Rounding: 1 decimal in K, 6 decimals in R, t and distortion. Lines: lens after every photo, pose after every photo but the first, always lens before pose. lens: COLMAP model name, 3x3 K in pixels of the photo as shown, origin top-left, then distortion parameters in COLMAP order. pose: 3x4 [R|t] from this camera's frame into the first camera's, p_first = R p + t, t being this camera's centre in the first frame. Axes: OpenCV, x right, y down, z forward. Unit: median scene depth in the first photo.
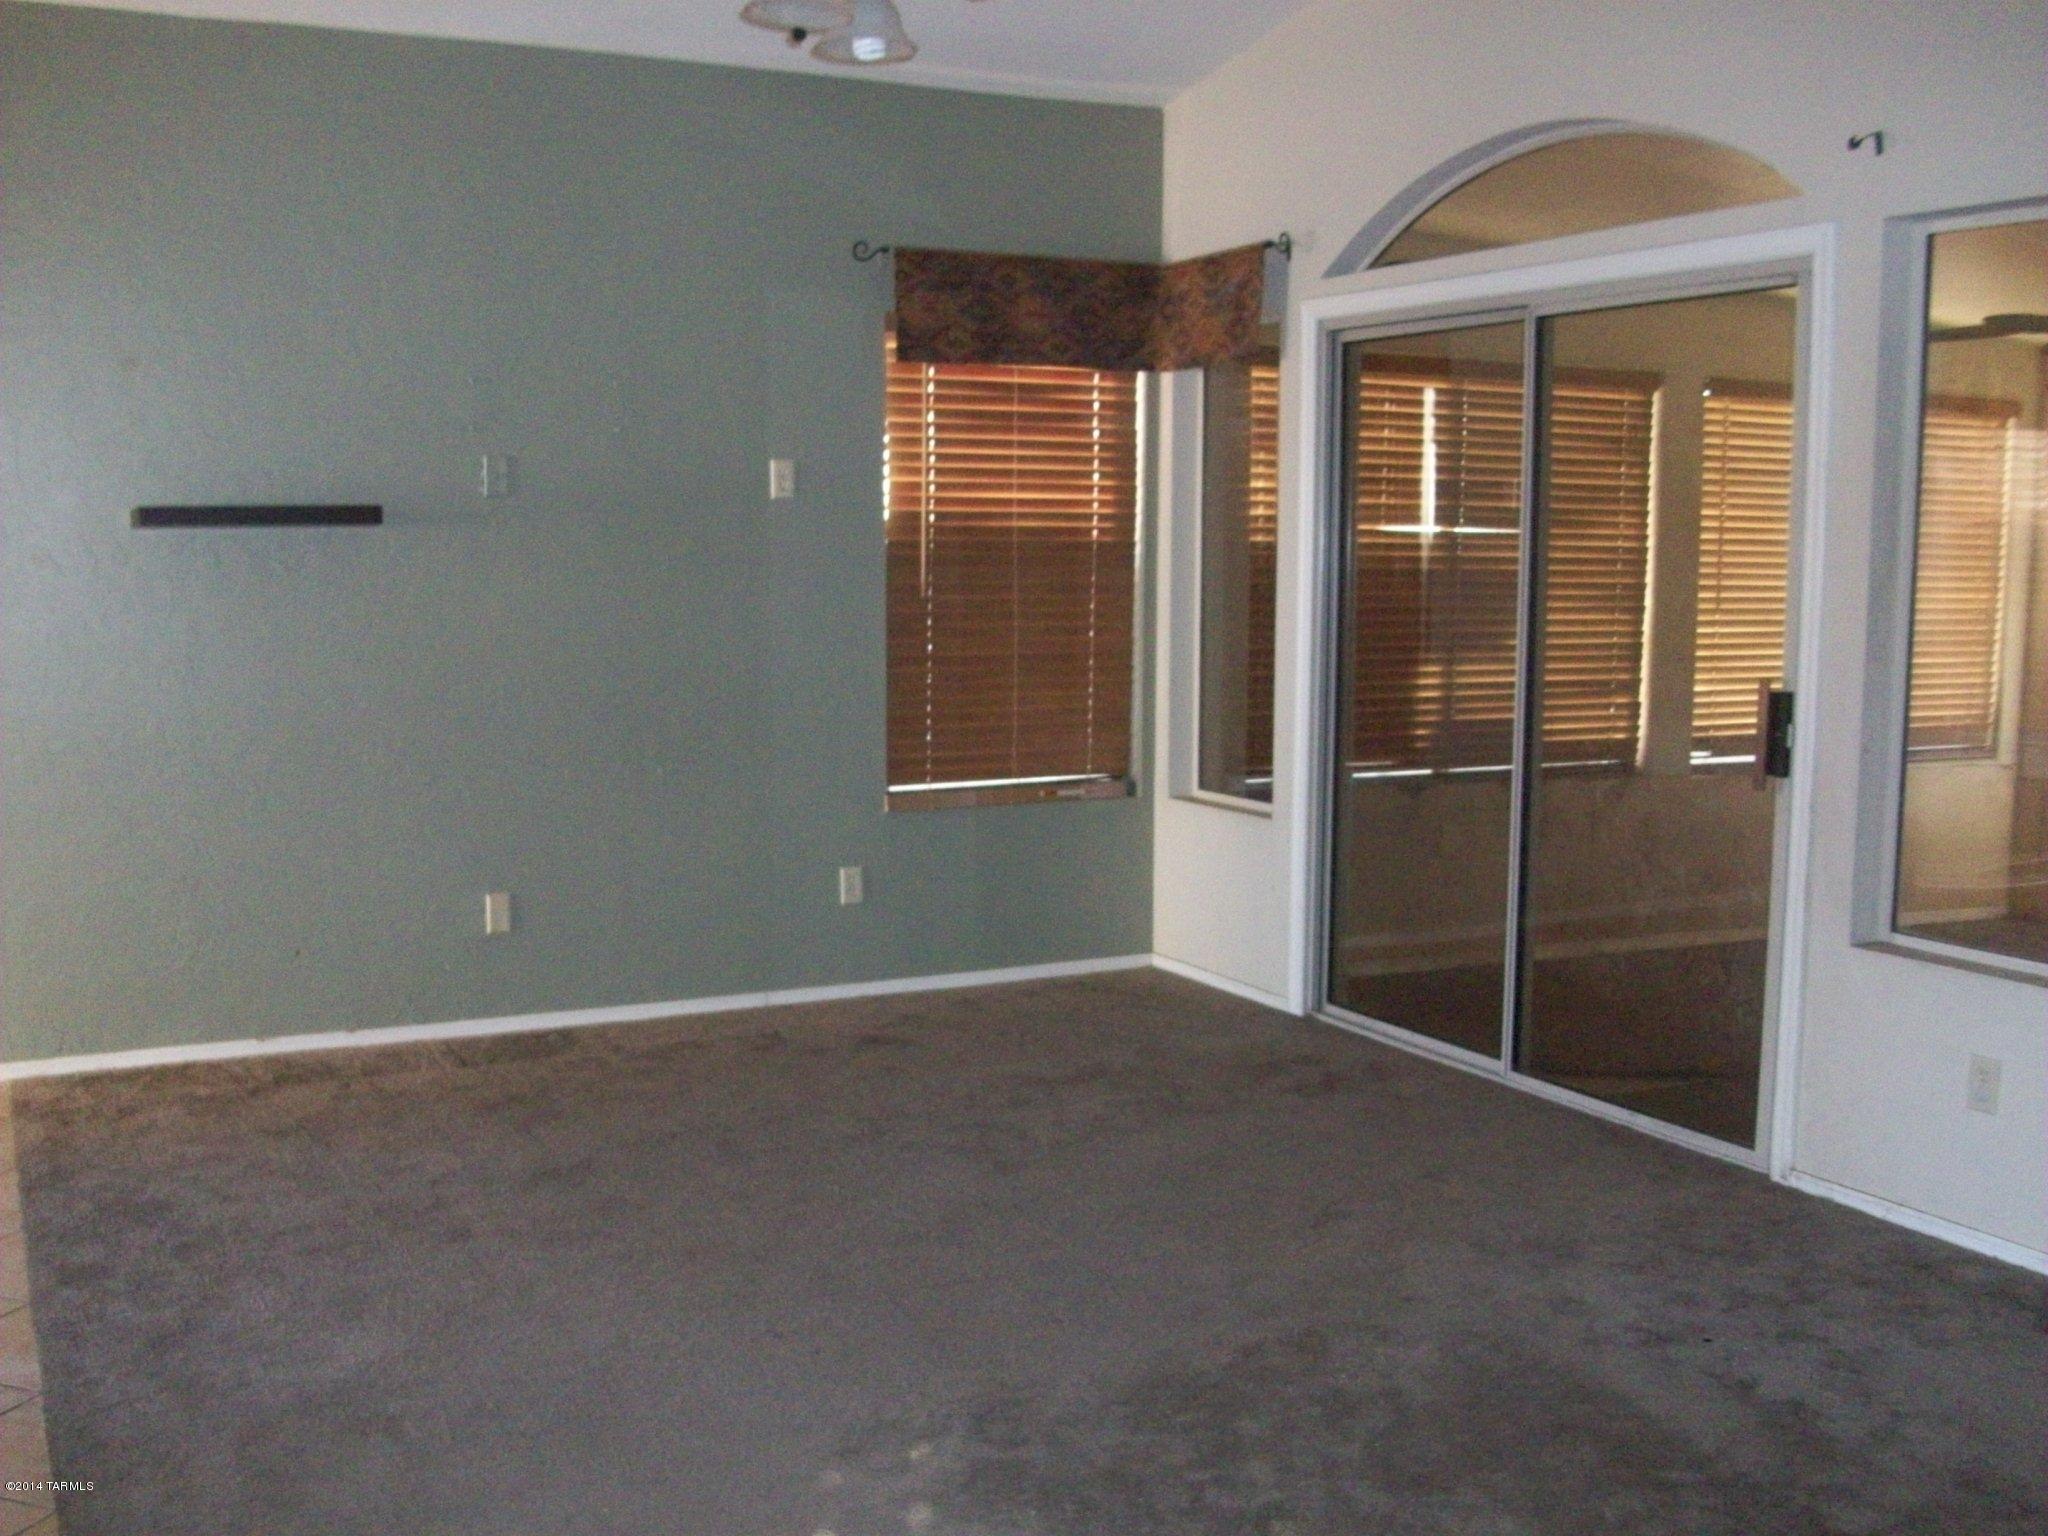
lens RADIAL K [[2094.7, 0, 1024.0], [0, 2094.7, 768.0], [0, 0, 1]] dist [-0.144520, 0.195349]
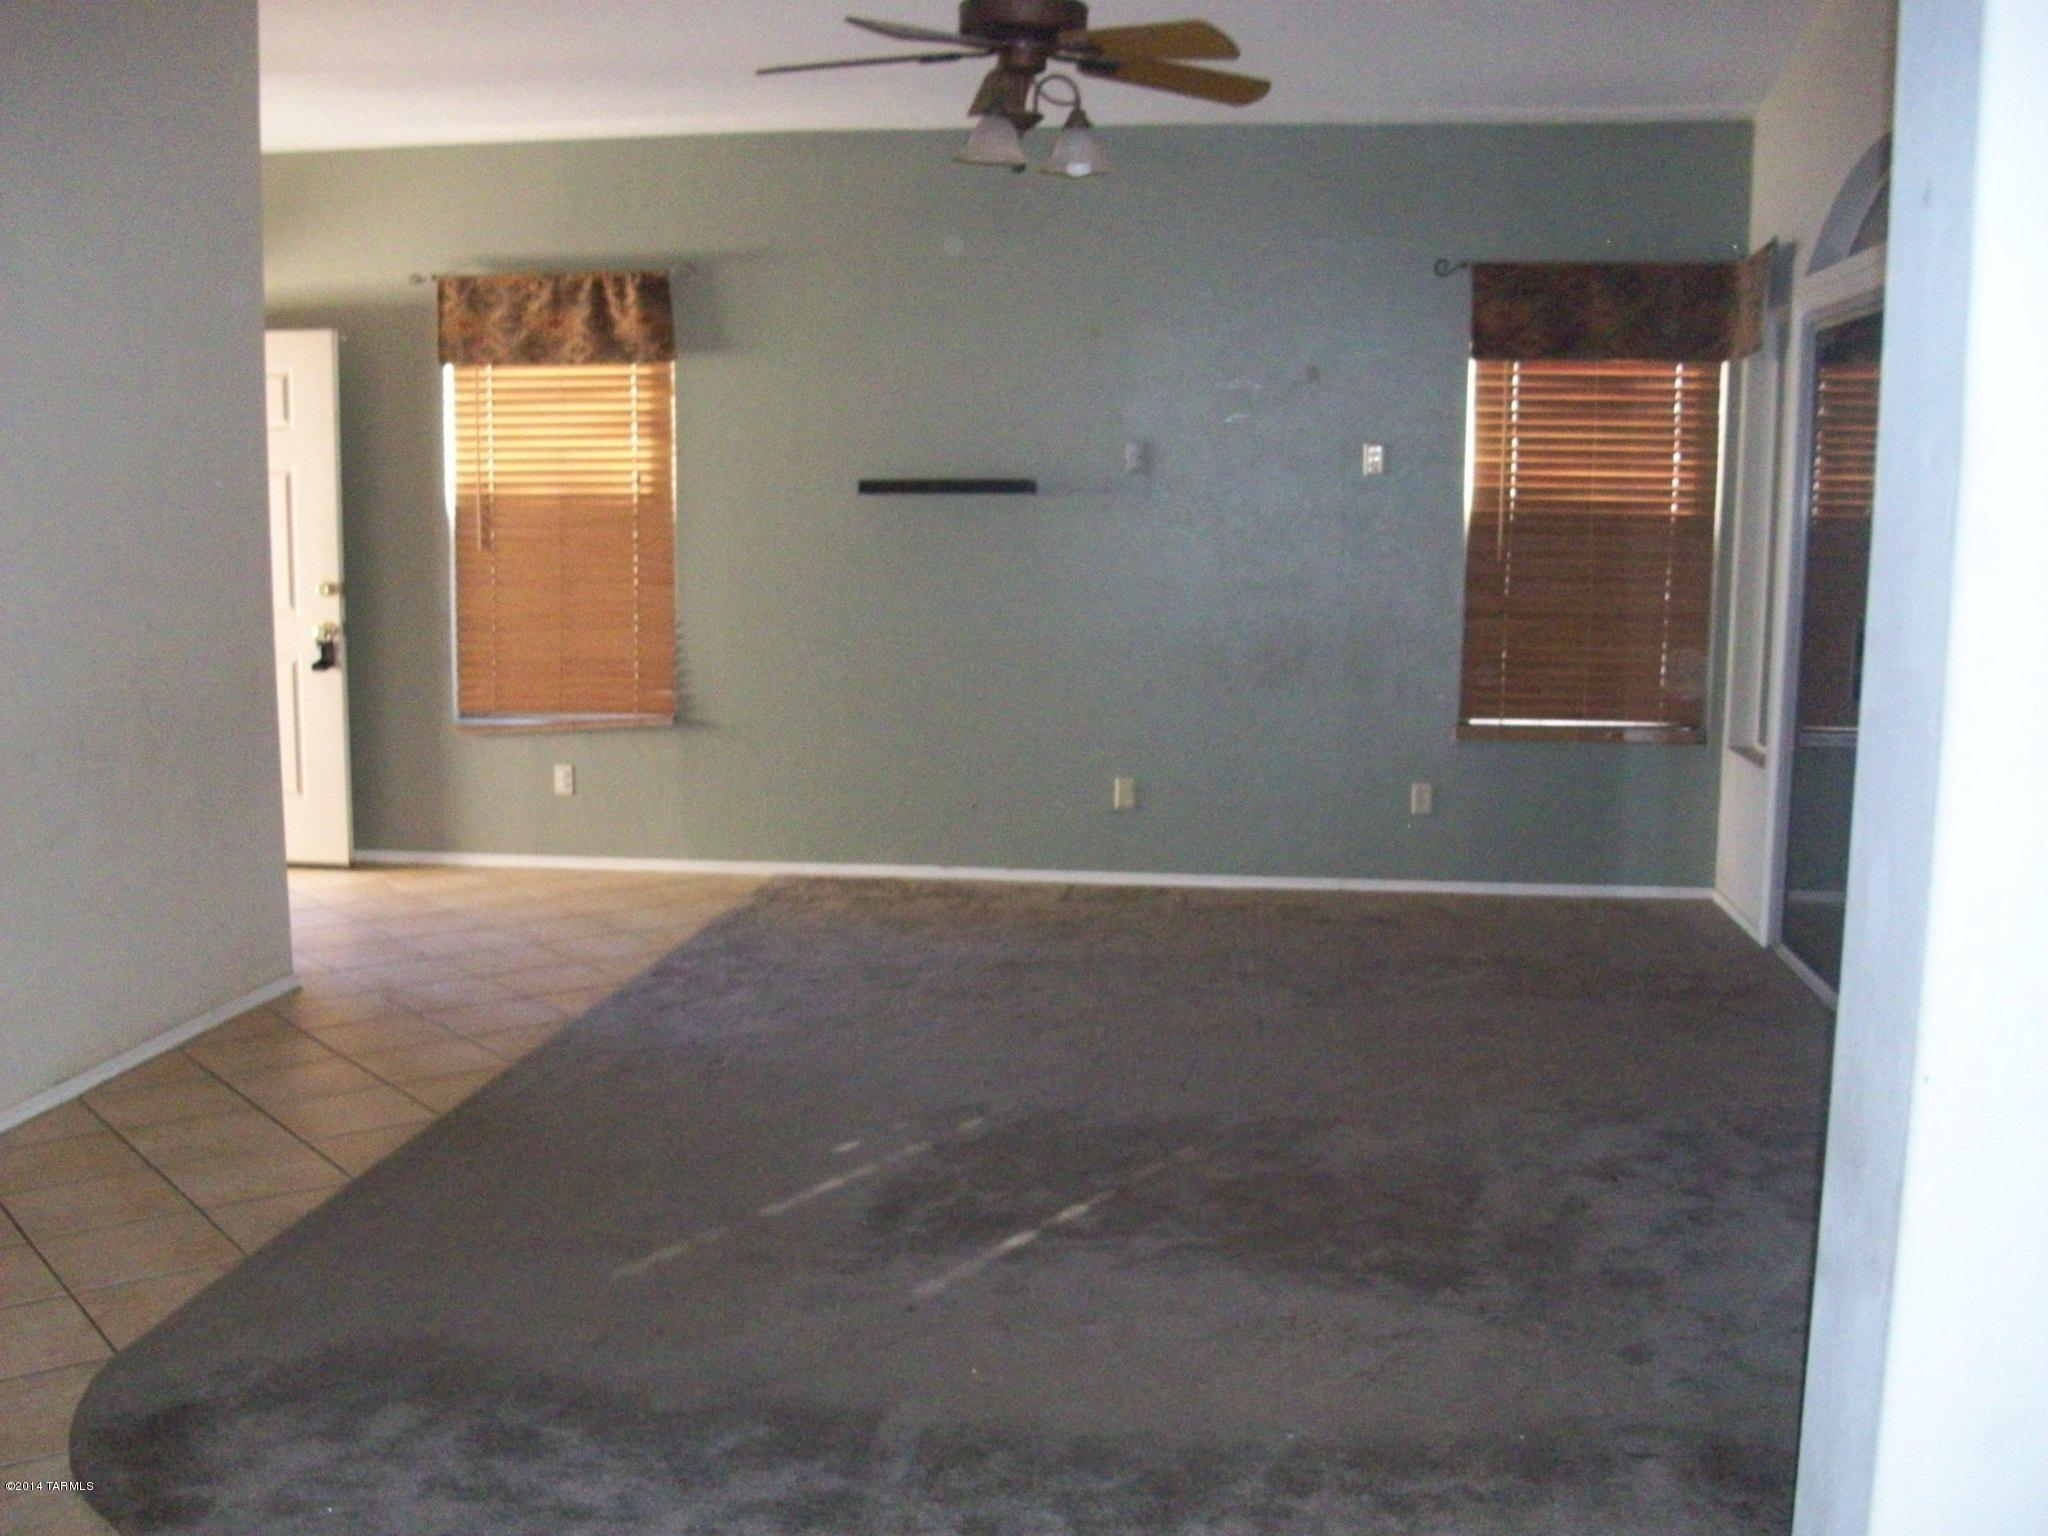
lens RADIAL K [[1974.5, 0, 1024.0], [0, 1974.5, 768.0], [0, 0, 1]] dist [-0.087094, 0.002099]
pose [[0.838529, 0.075039, -0.539665, 0.330443], [-0.064597, 0.997177, 0.038284, 0.009901], [0.541014, 0.002758, 0.841009, -0.072747]]
